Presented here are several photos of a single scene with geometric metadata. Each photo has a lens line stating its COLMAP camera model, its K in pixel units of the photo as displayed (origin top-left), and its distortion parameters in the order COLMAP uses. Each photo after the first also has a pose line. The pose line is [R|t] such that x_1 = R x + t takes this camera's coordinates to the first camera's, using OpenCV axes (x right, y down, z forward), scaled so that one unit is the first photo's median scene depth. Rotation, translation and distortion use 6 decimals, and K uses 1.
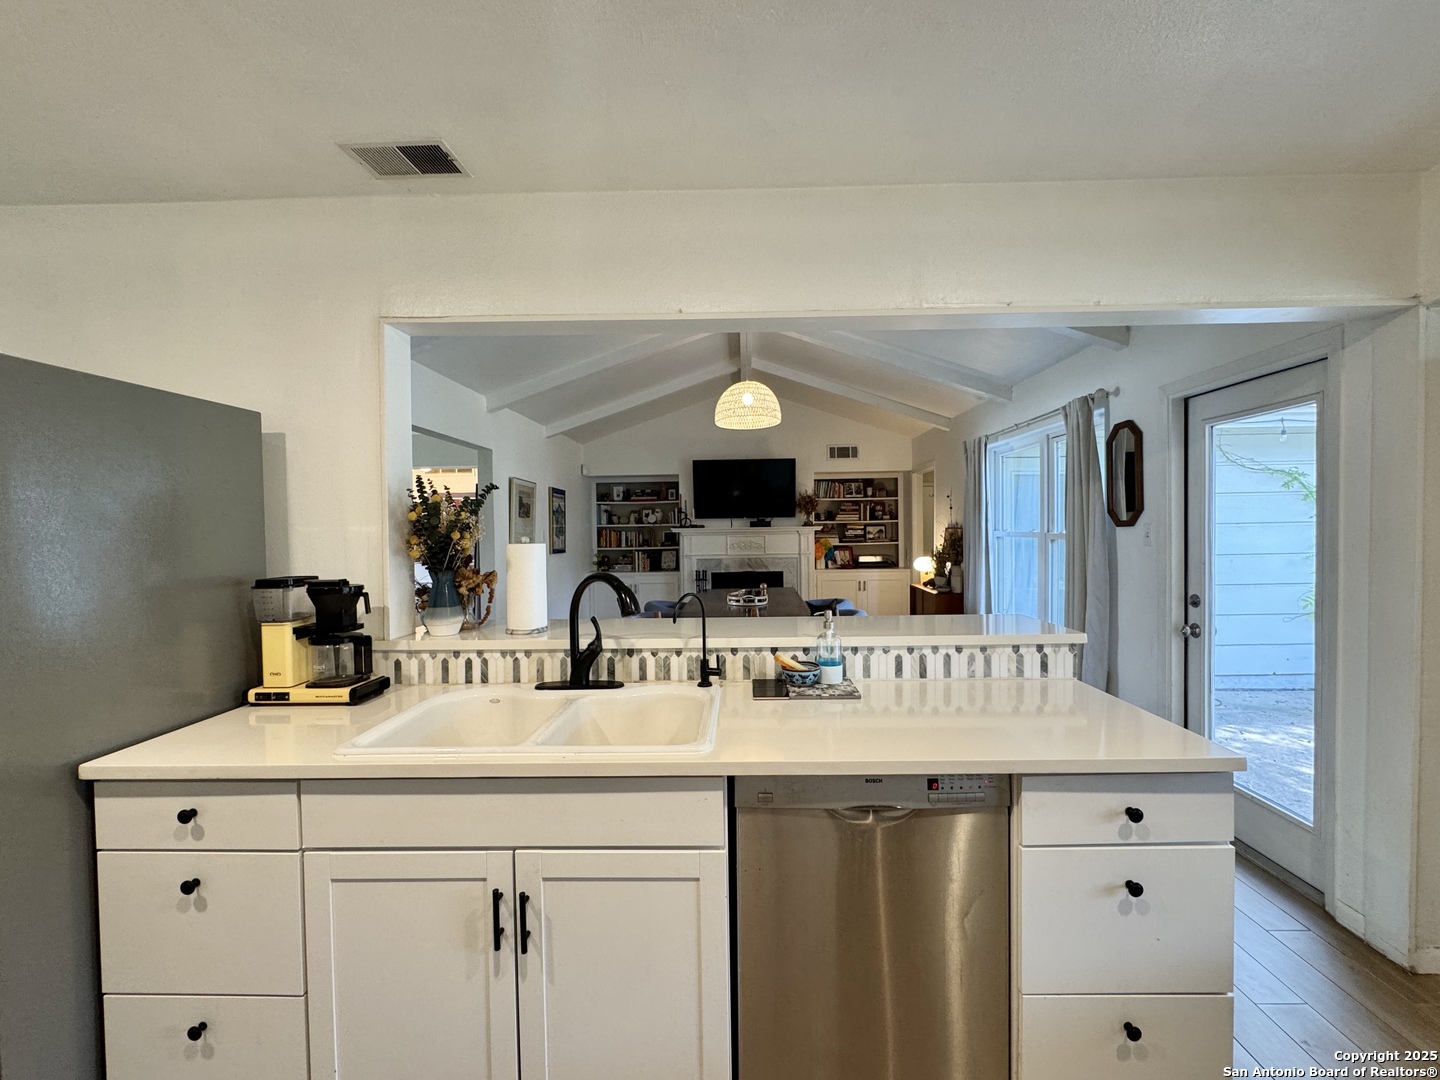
lens RADIAL K [[607.8, 0, 756.2], [0, 607.8, 538.8], [0, 0, 1]] dist [0.001366, -0.000189]
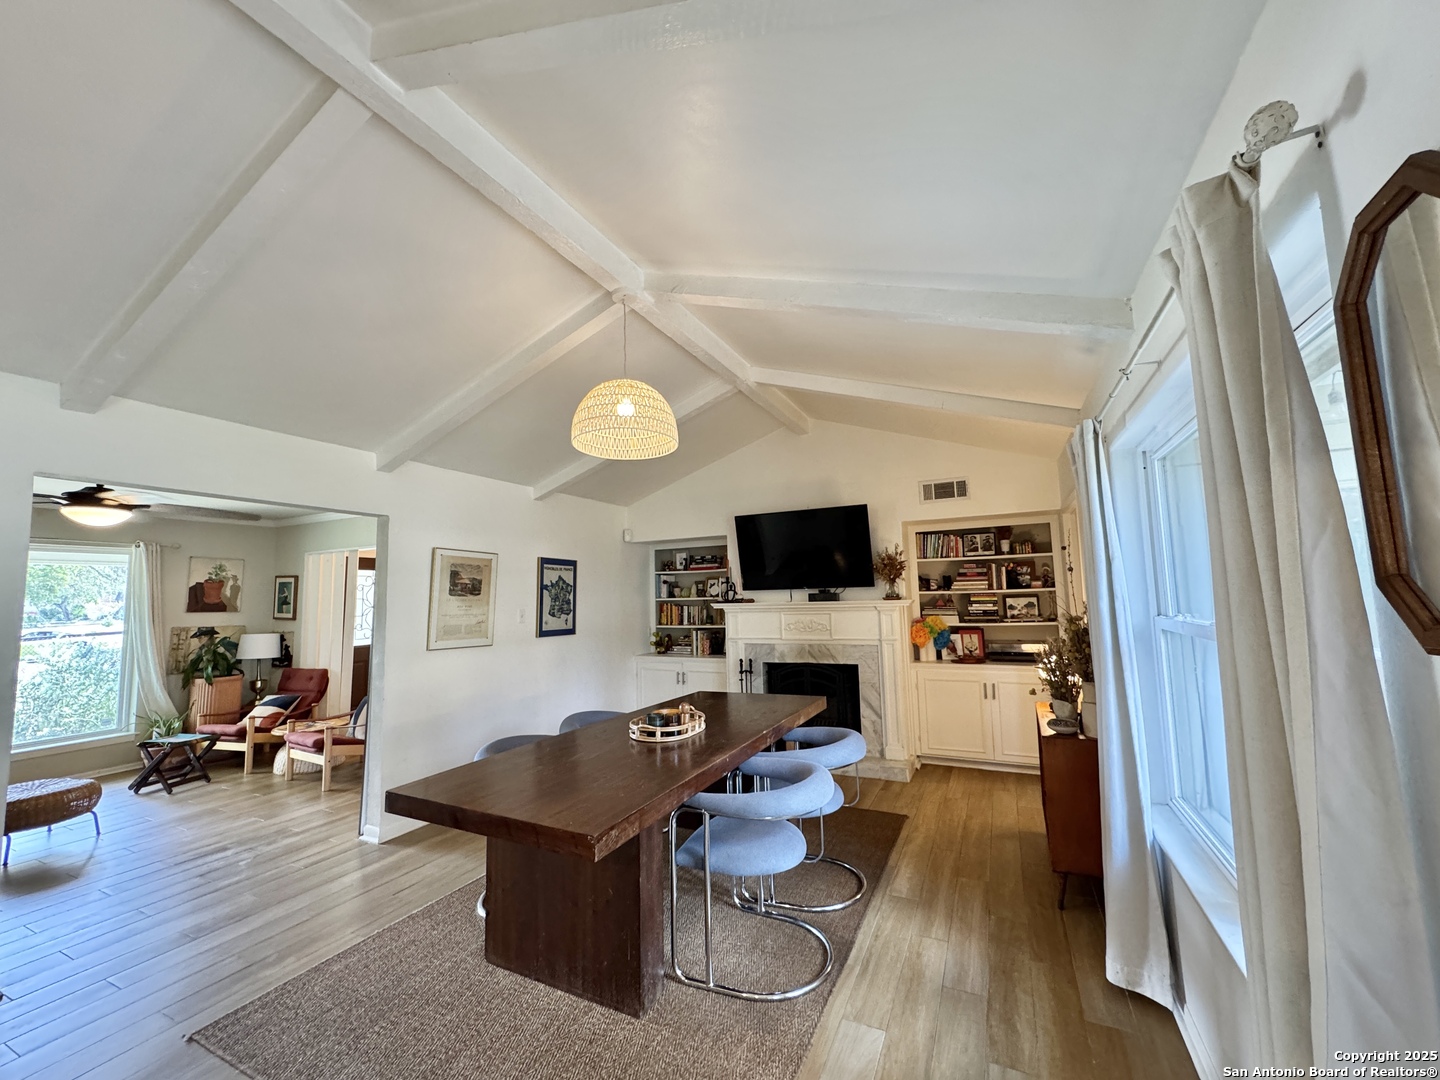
lens RADIAL K [[579.4, 0, 730.9], [0, 579.4, 535.2], [0, 0, 1]] dist [-0.002477, 0.000114]
pose [[0.900283, -0.053376, -0.432020, 0.205594], [0.002970, 0.993184, -0.116518, -0.016947], [0.435295, 0.103615, 0.894305, 0.316721]]
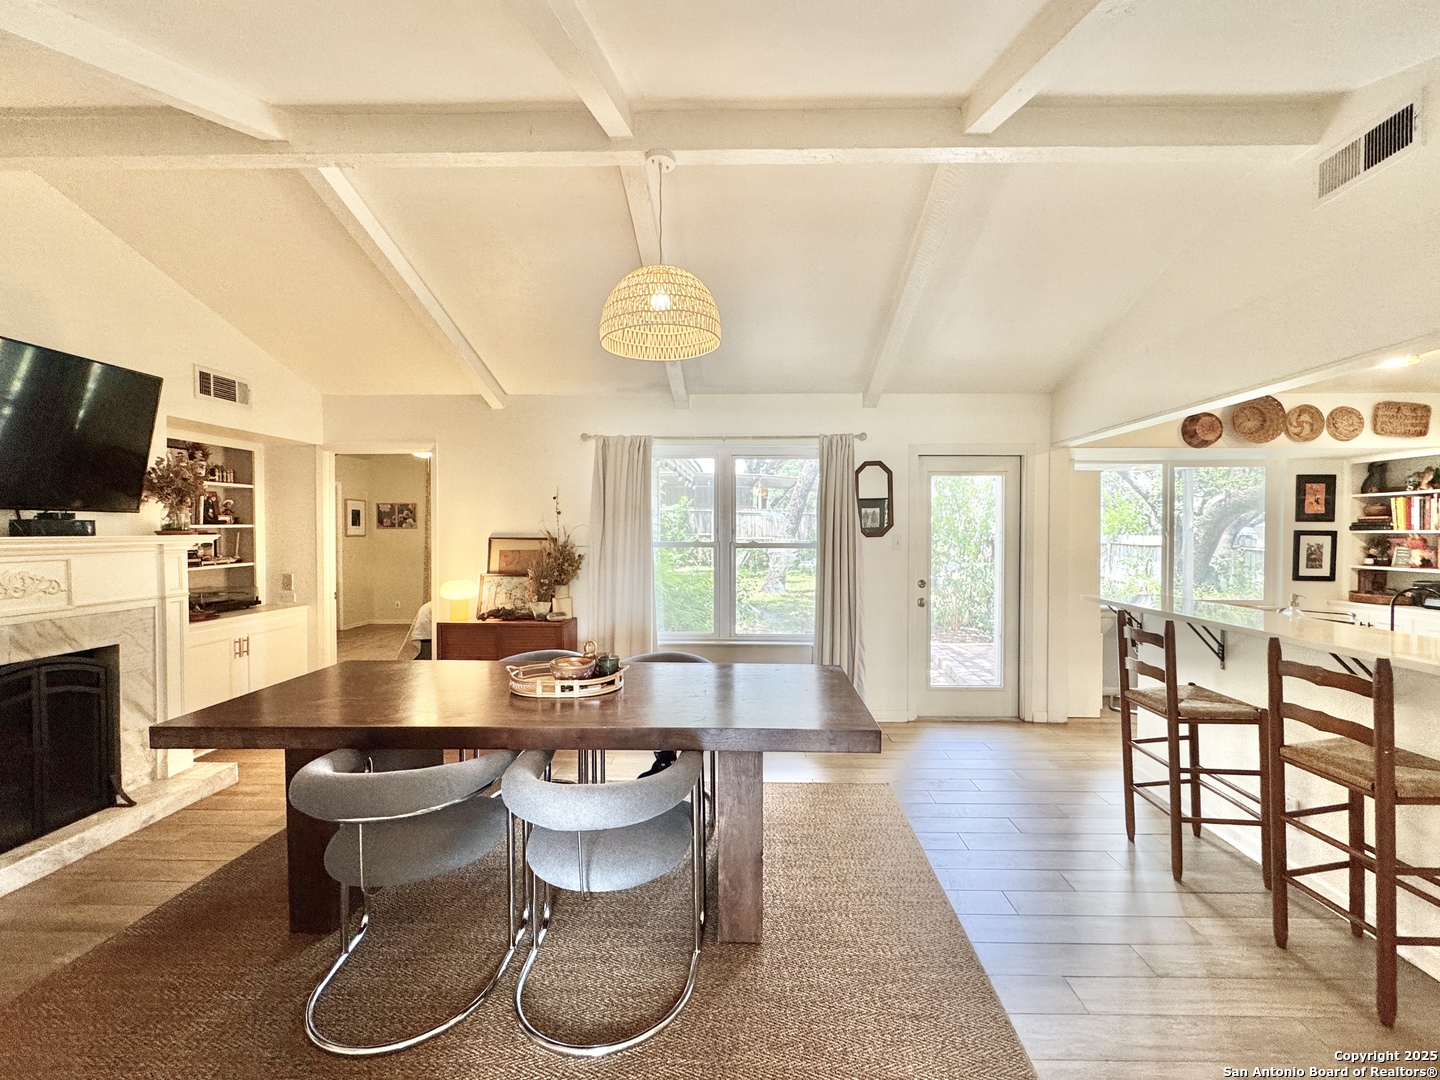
lens RADIAL K [[579.4, 0, 738.0], [0, 579.4, 540.5], [0, 0, 1]] dist [-0.002477, 0.000114]
pose [[0.040842, -0.004576, 0.999155, -0.320573], [0.018209, 0.999827, 0.003835, -0.010019], [-0.999000, 0.018037, 0.040918, 0.555738]]
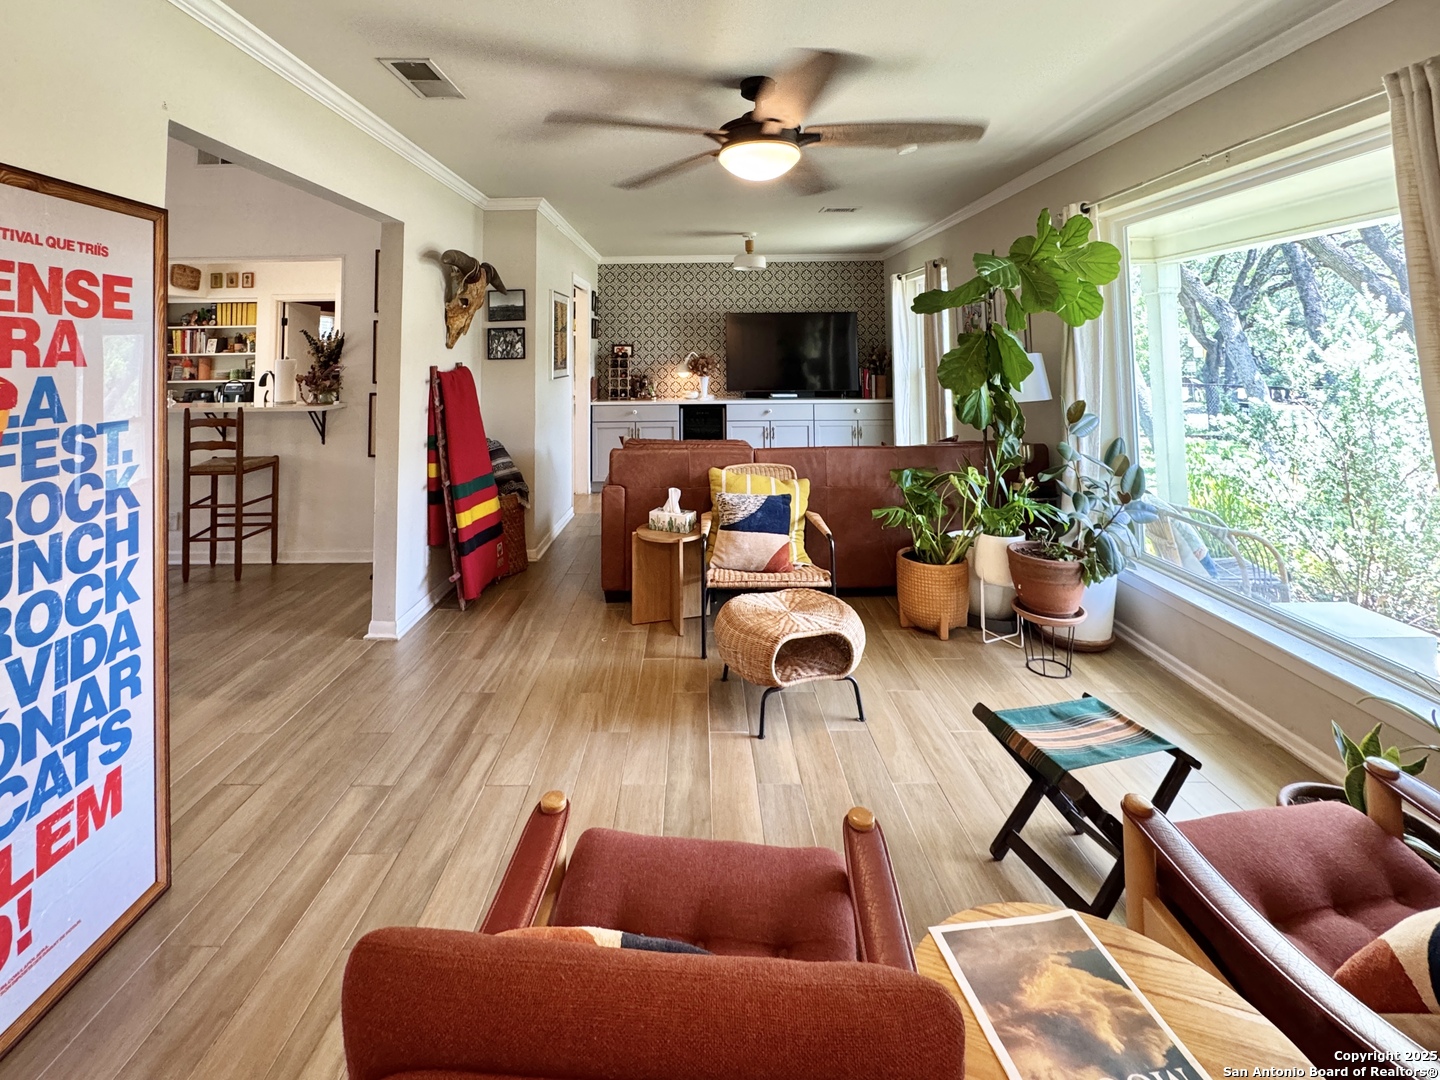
lens RADIAL K [[686.9, 0, 693.8], [0, 686.9, 309.5], [0, 0, 1]] dist [-0.009167, 0.001271]
pose [[-0.998990, 0.025560, 0.036951, -0.488063], [0.023817, 0.998617, -0.046872, -0.005390], [-0.038098, -0.045944, -0.998217, 0.873068]]
